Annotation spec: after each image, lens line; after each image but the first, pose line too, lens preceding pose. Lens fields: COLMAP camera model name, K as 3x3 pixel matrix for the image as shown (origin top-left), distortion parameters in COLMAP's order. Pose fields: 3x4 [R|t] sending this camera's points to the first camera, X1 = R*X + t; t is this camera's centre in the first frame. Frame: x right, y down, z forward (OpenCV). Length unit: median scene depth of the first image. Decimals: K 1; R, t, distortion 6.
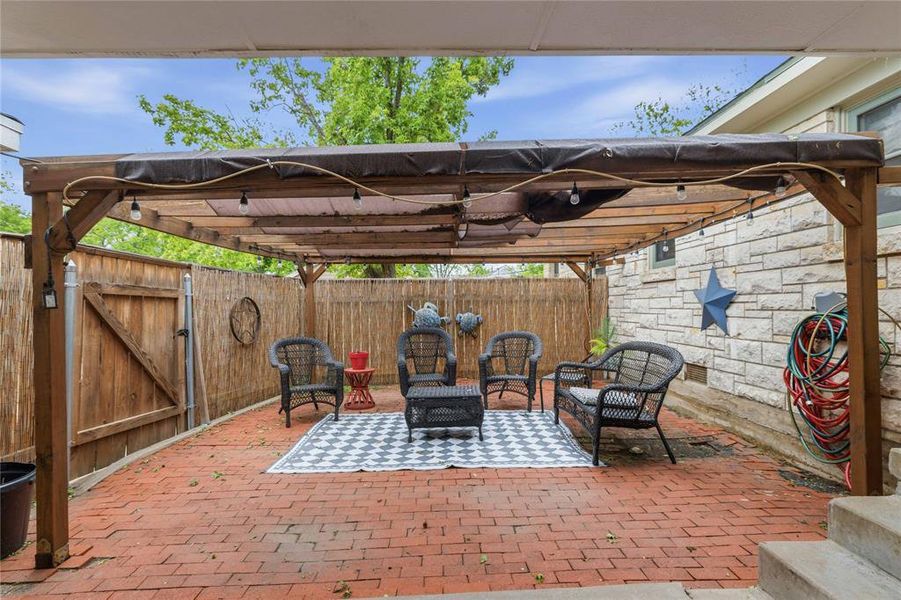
lens RADIAL K [[394.6, 0, 444.9], [0, 394.6, 300.9], [0, 0, 1]] dist [0.000528, 0.000359]
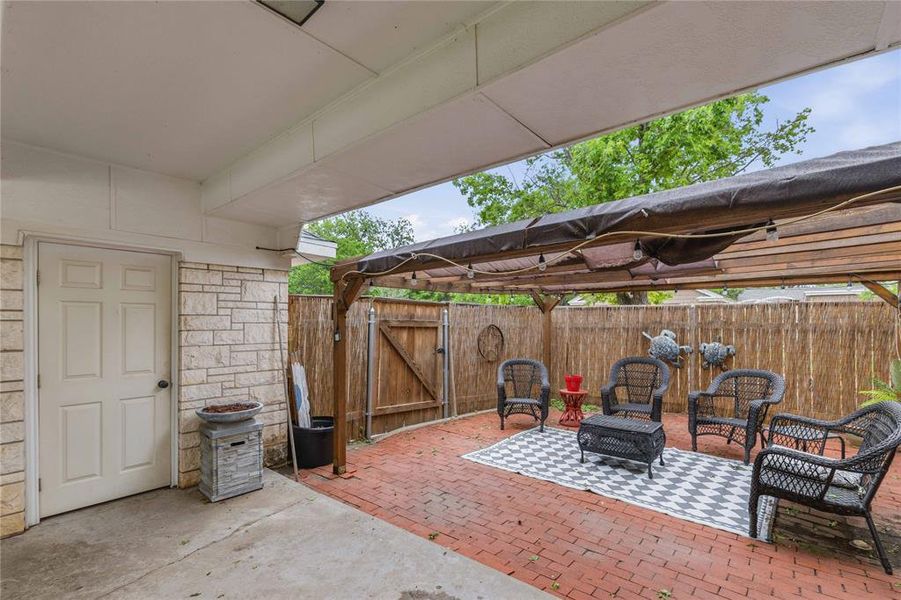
lens RADIAL K [[379.8, 0, 477.3], [0, 379.8, 320.8], [0, 0, 1]] dist [0.000274, 0.000466]
pose [[0.789209, 0.010942, -0.614027, 0.333611], [-0.006360, 0.999933, 0.009645, -0.050341], [0.614091, -0.003707, 0.789226, -0.023236]]
